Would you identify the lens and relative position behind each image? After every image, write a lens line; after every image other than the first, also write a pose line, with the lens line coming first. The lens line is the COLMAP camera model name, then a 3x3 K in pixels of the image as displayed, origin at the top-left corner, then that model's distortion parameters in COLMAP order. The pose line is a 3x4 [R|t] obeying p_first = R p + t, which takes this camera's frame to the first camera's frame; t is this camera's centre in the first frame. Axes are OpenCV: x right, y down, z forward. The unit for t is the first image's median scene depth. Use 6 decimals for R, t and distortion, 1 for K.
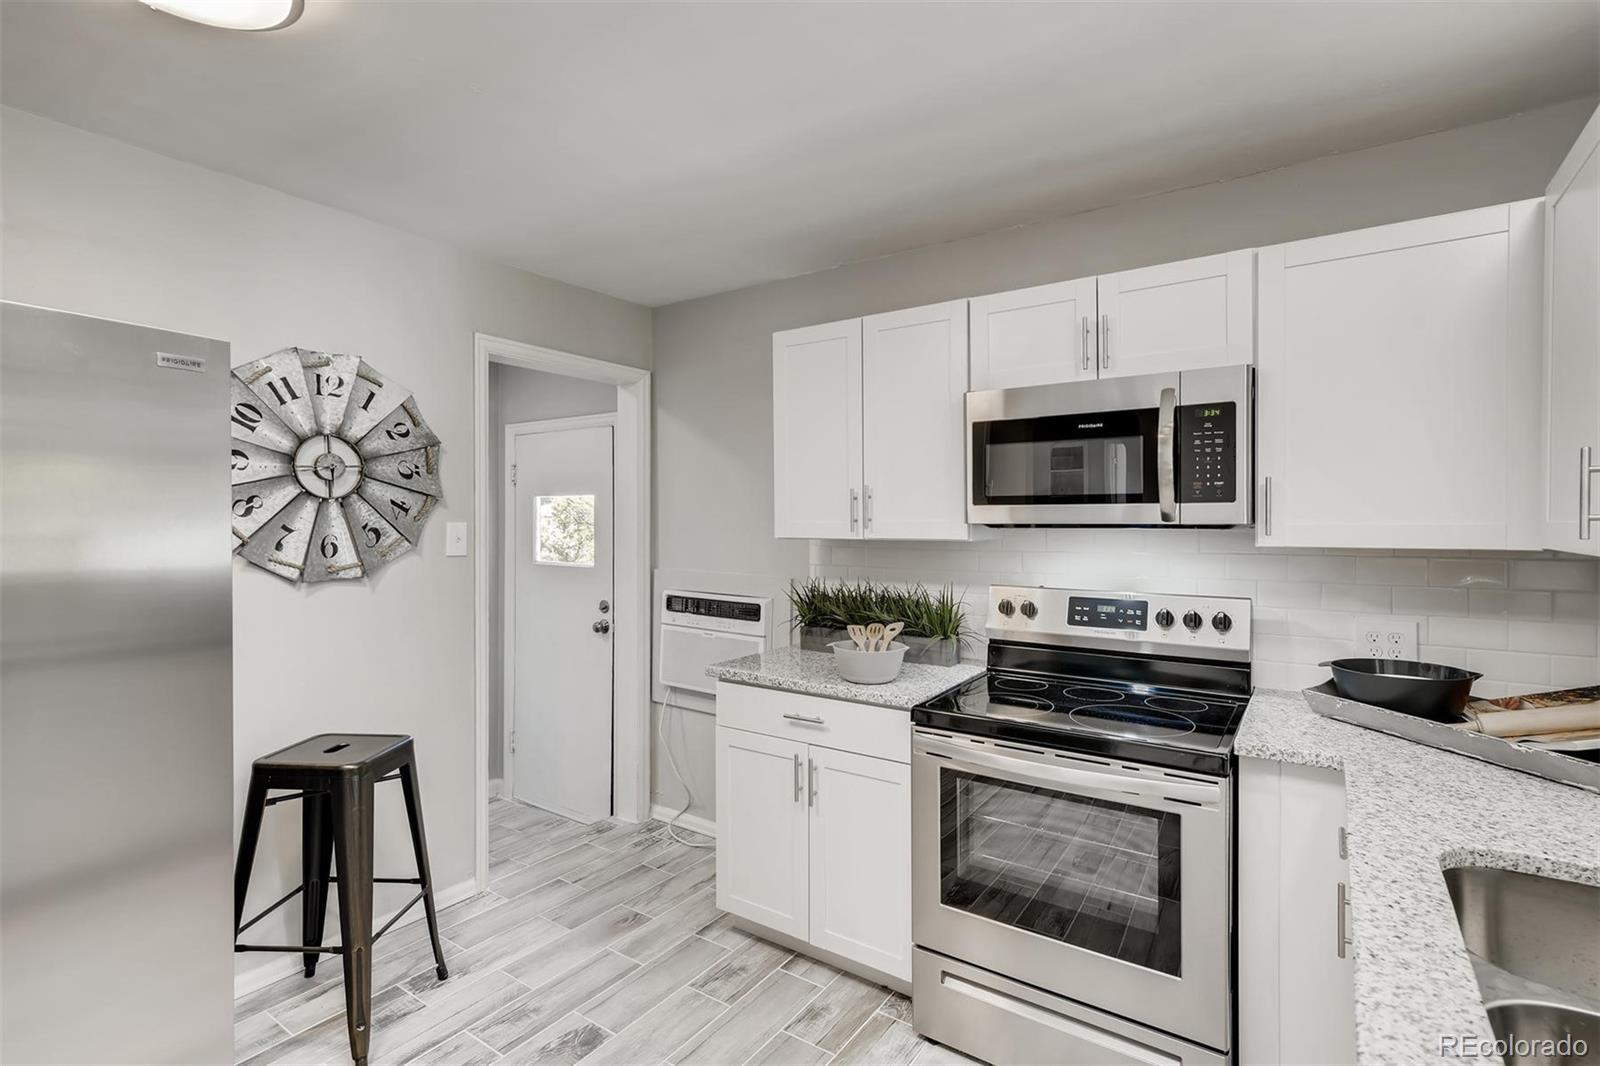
lens RADIAL K [[762.1, 0, 803.1], [0, 762.1, 523.2], [0, 0, 1]] dist [0.014703, -0.000706]
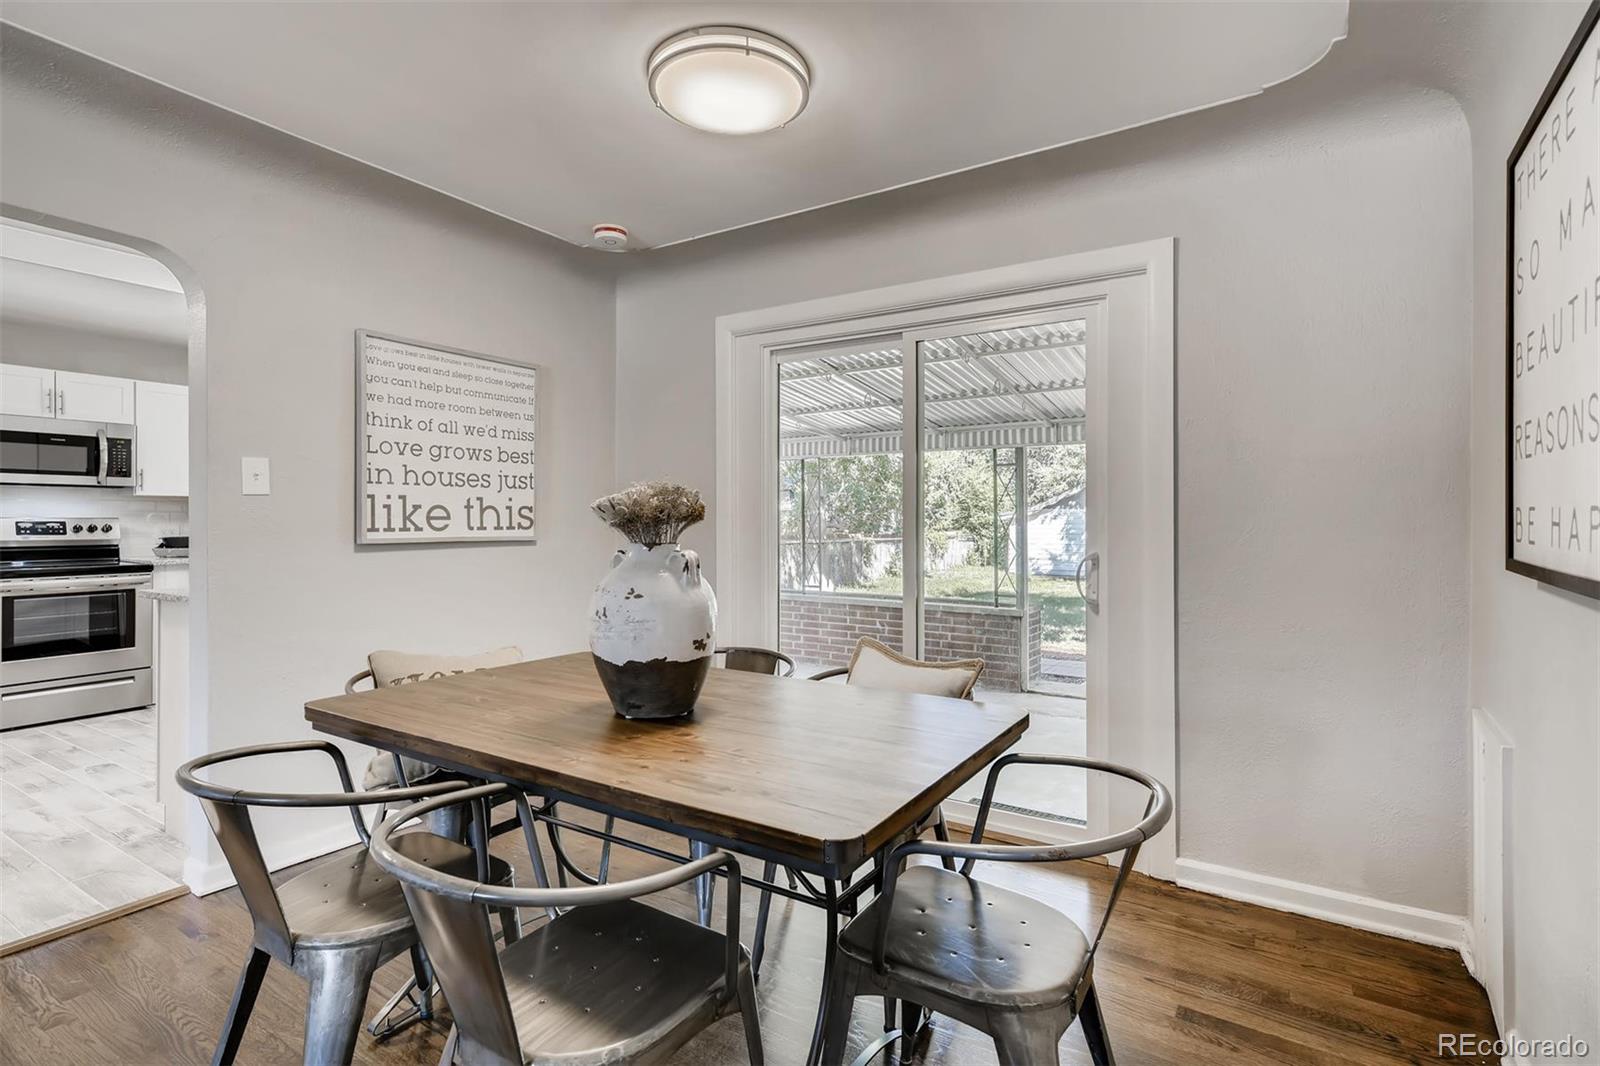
lens RADIAL K [[762.1, 0, 800.0], [0, 762.1, 519.5], [0, 0, 1]] dist [0.014703, -0.000706]
pose [[-0.034738, -0.002075, 0.999394, -1.797877], [-0.001792, 0.999996, 0.002014, 0.088375], [-0.999395, -0.001721, -0.034742, -0.994005]]
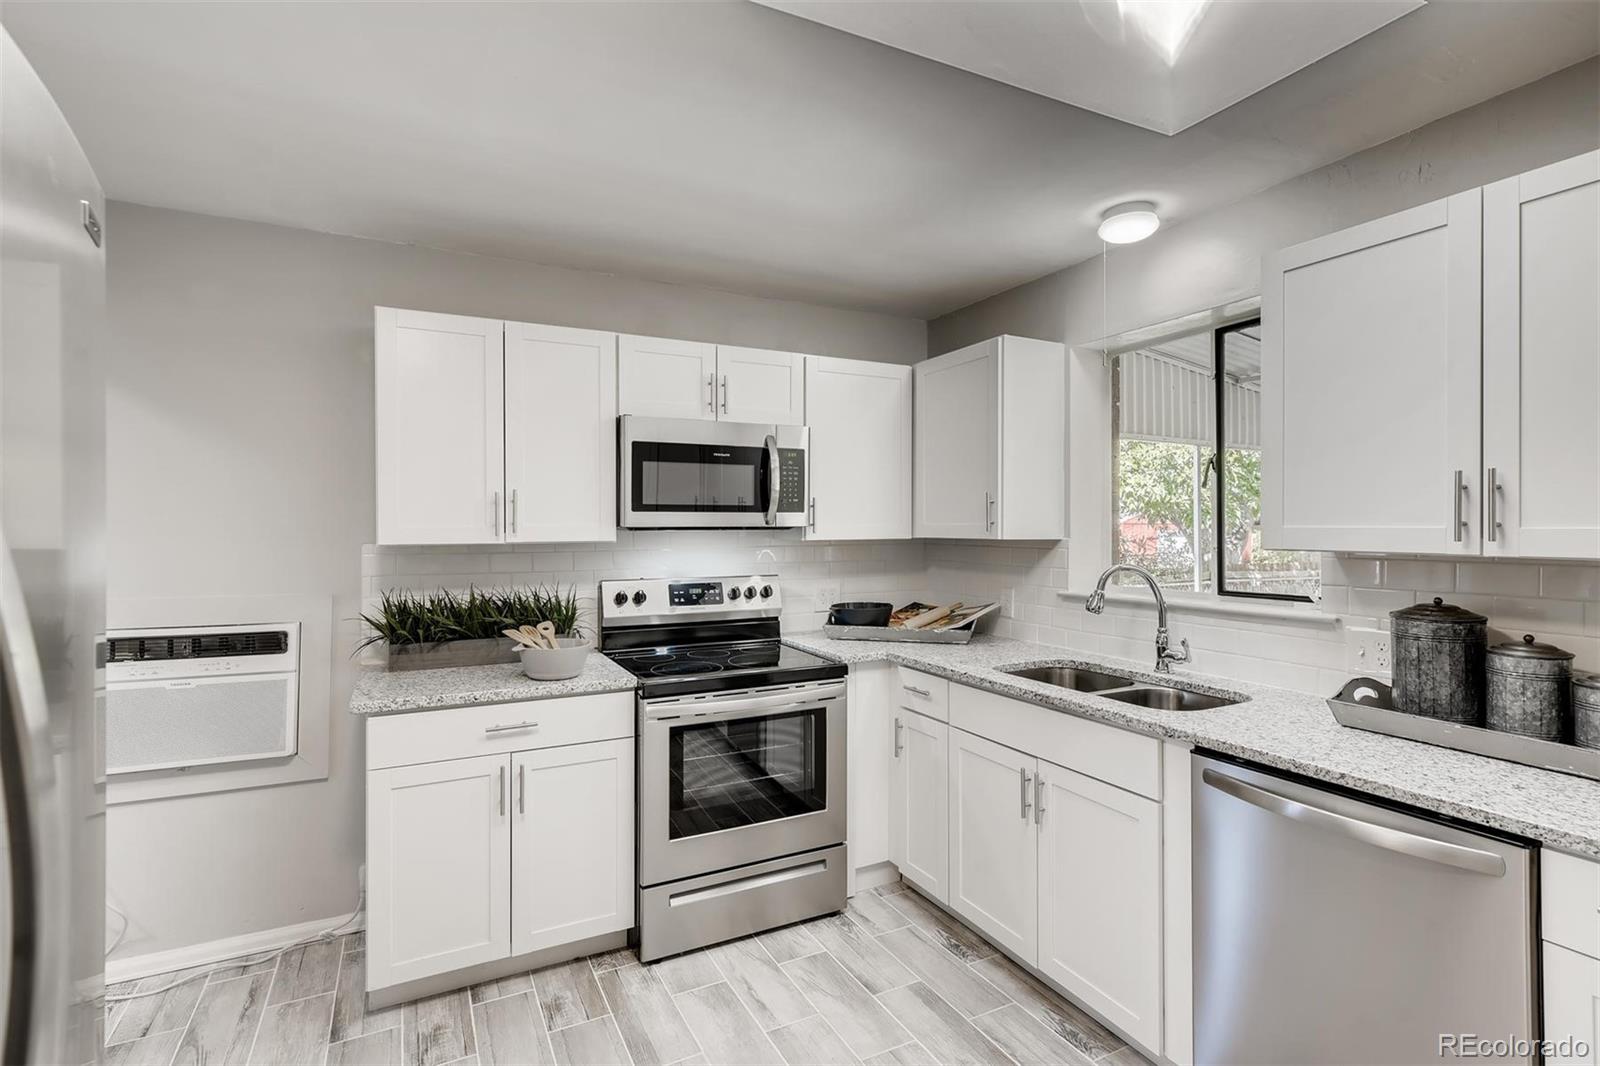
lens RADIAL K [[762.1, 0, 809.3], [0, 762.1, 524.9], [0, 0, 1]] dist [0.014703, -0.000706]
pose [[0.470330, 0.001536, 0.882489, -0.699231], [0.004155, 0.999984, -0.003955, 0.003259], [-0.882481, 0.005526, 0.470316, 0.207109]]
